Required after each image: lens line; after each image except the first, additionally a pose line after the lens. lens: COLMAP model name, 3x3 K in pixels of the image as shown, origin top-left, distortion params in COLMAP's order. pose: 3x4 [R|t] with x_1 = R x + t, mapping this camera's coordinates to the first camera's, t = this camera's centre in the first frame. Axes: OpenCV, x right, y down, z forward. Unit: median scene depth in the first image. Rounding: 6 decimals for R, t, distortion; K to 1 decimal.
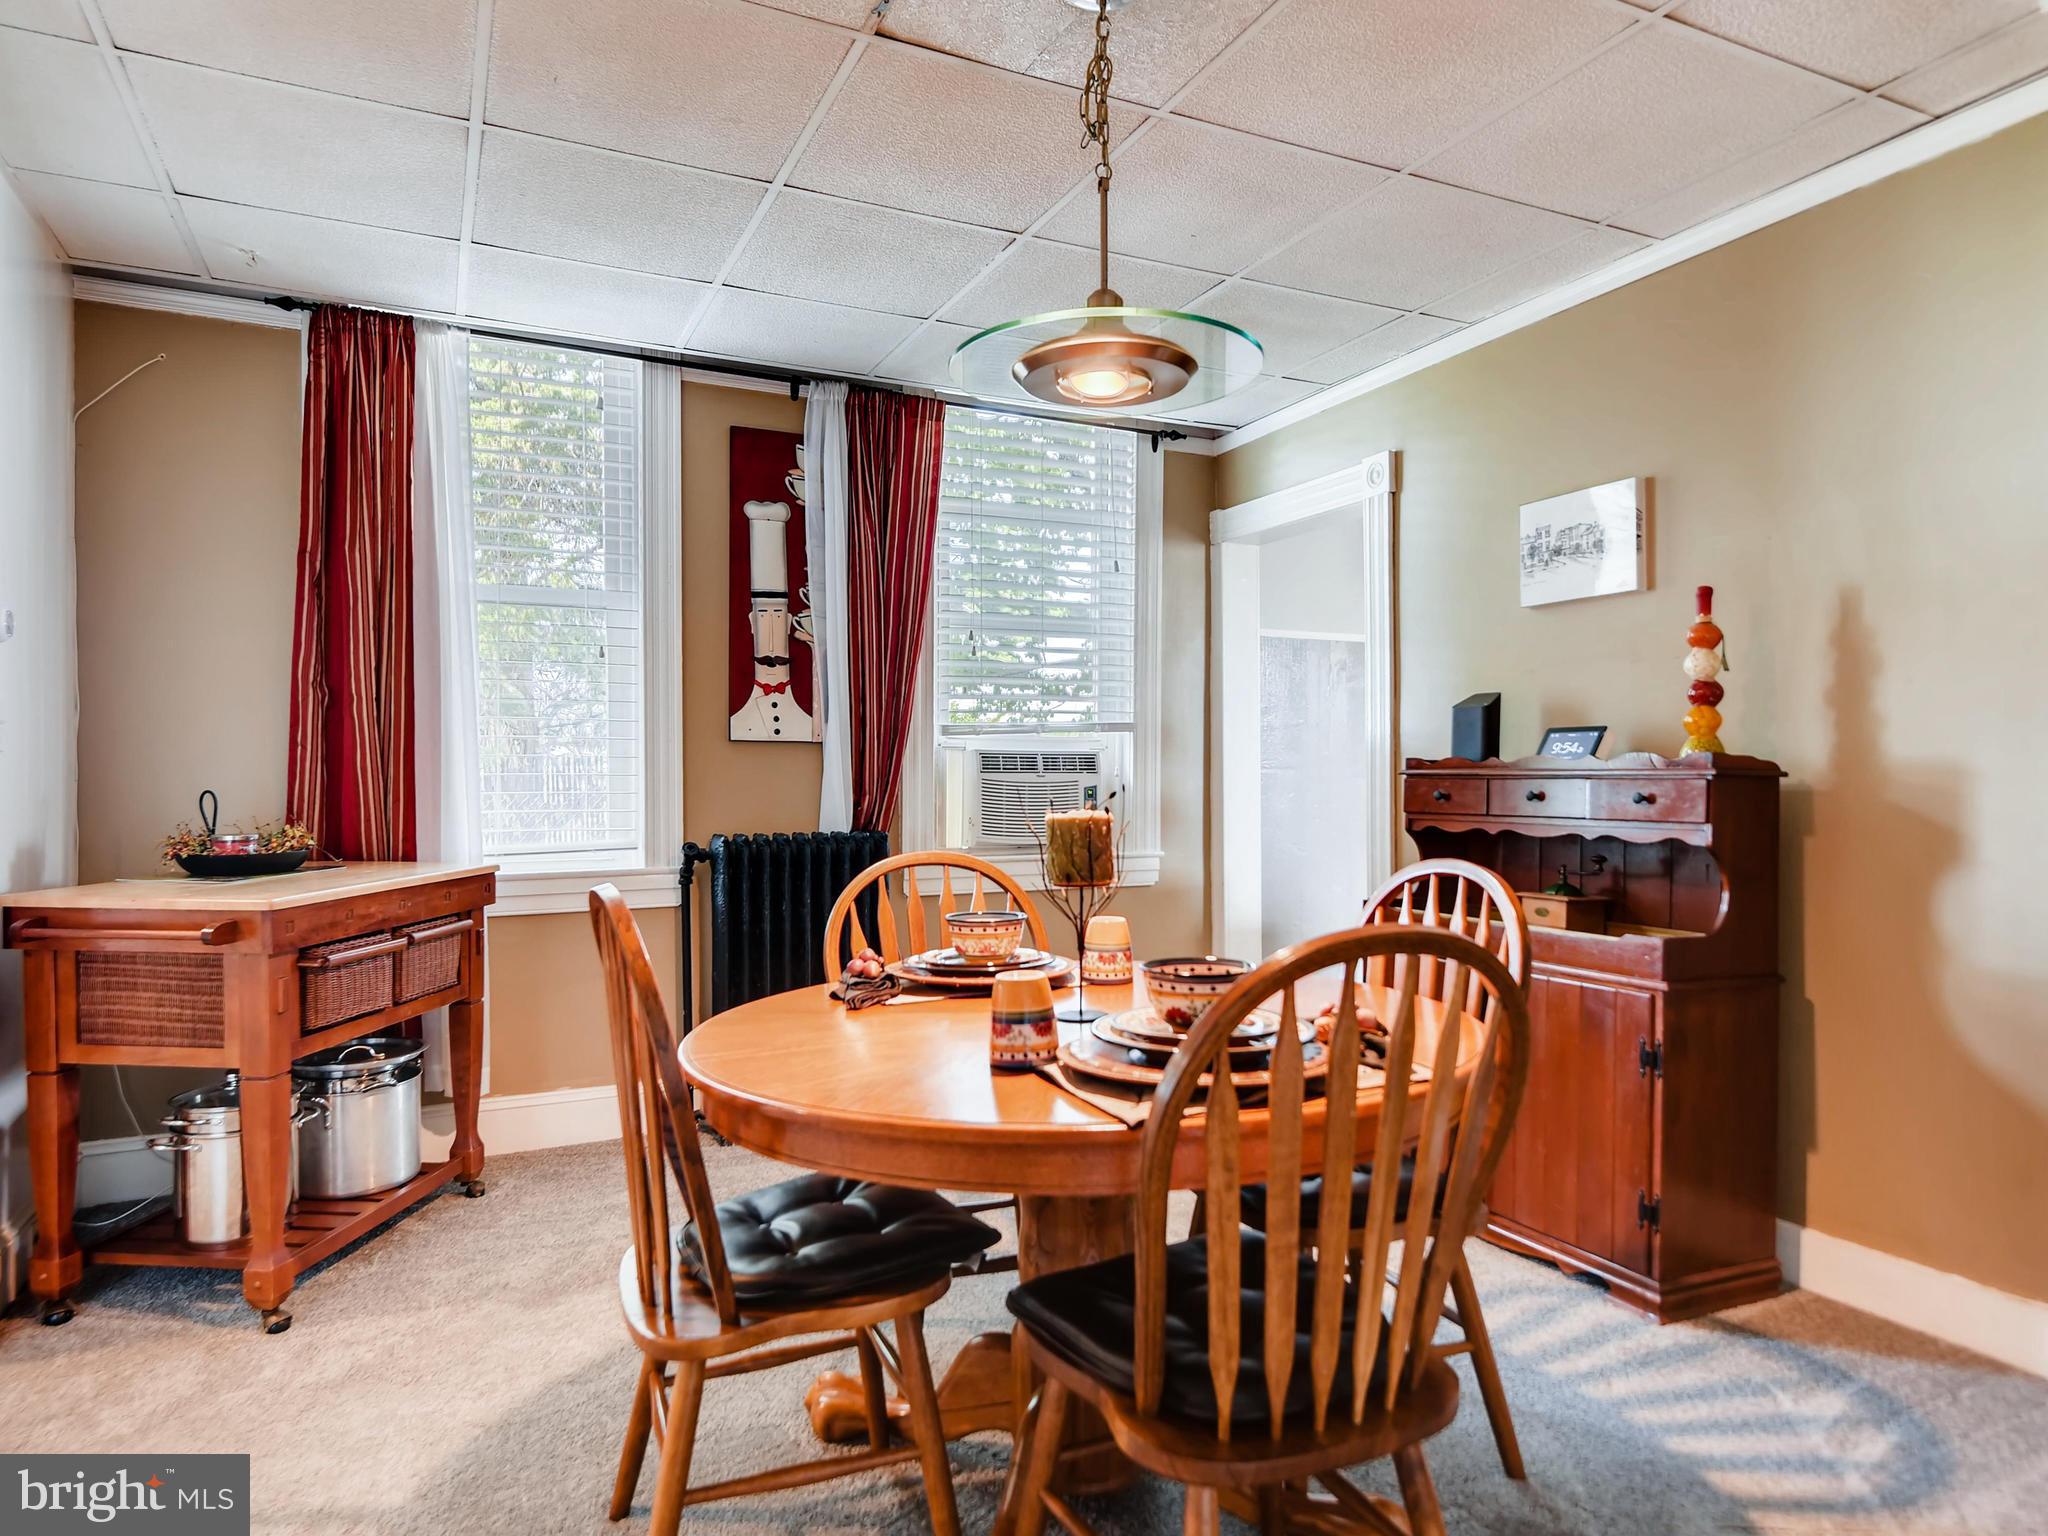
lens RADIAL K [[1242.9, 0, 1019.3], [0, 1242.9, 783.5], [0, 0, 1]] dist [0.026303, -0.016009]
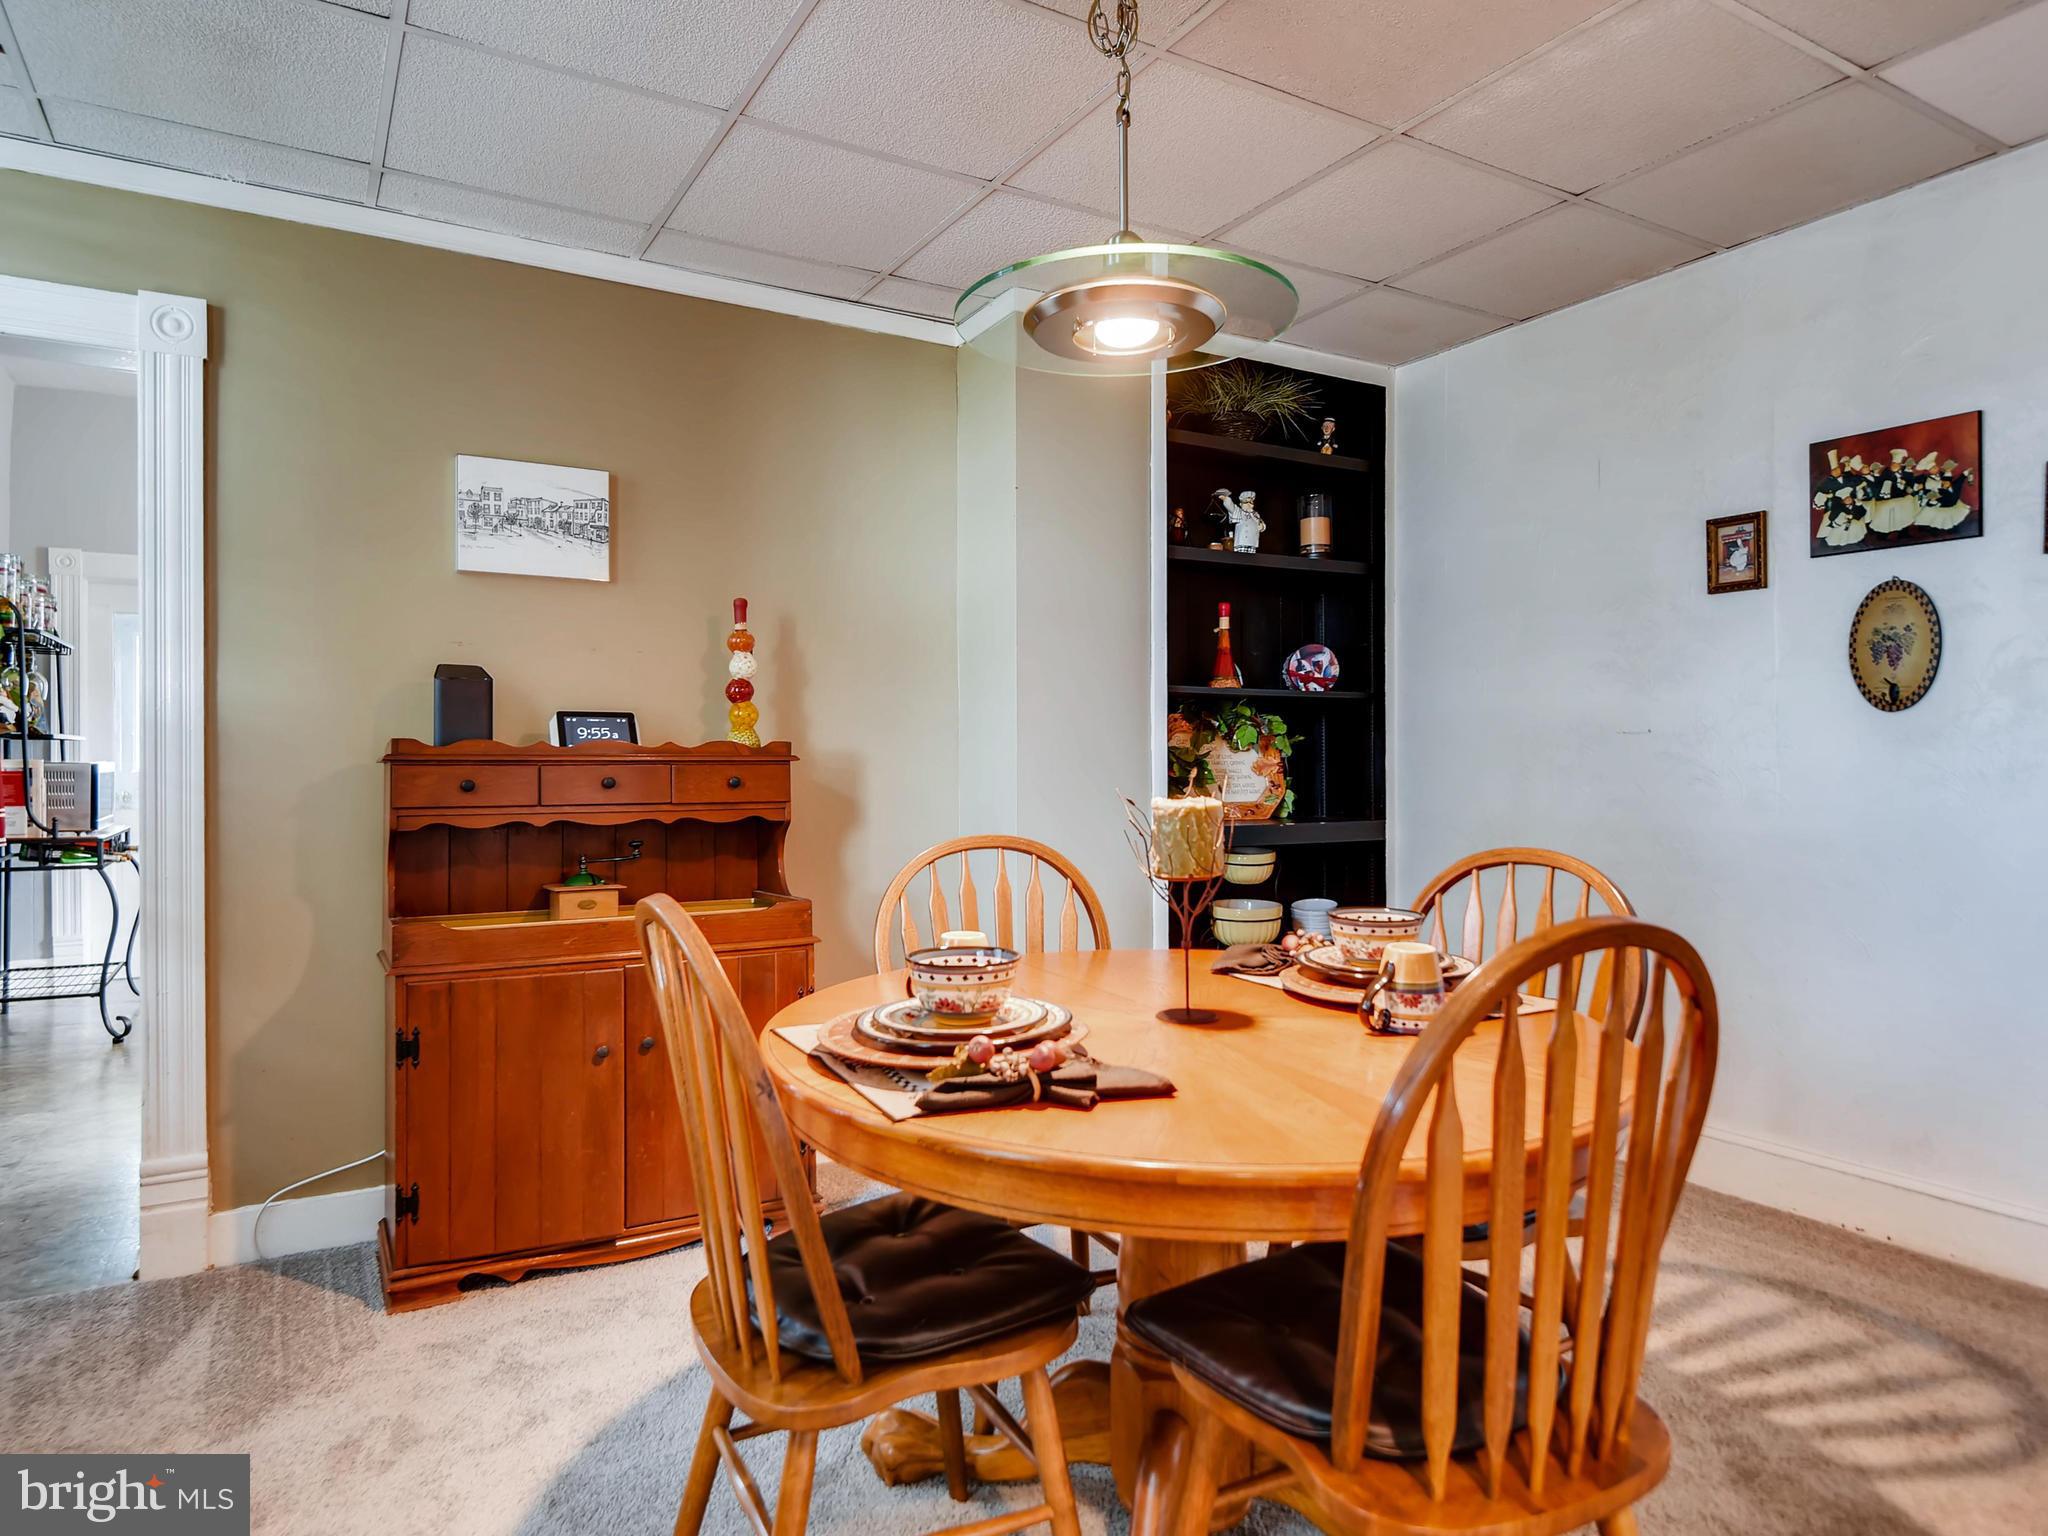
lens RADIAL K [[1242.9, 0, 1014.6], [0, 1242.9, 751.5], [0, 0, 1]] dist [0.026303, -0.016009]
pose [[-0.079953, 0.010191, 0.996747, -0.519706], [0.010602, 0.999900, -0.009373, -0.001249], [-0.996742, 0.009818, -0.080053, 0.702566]]
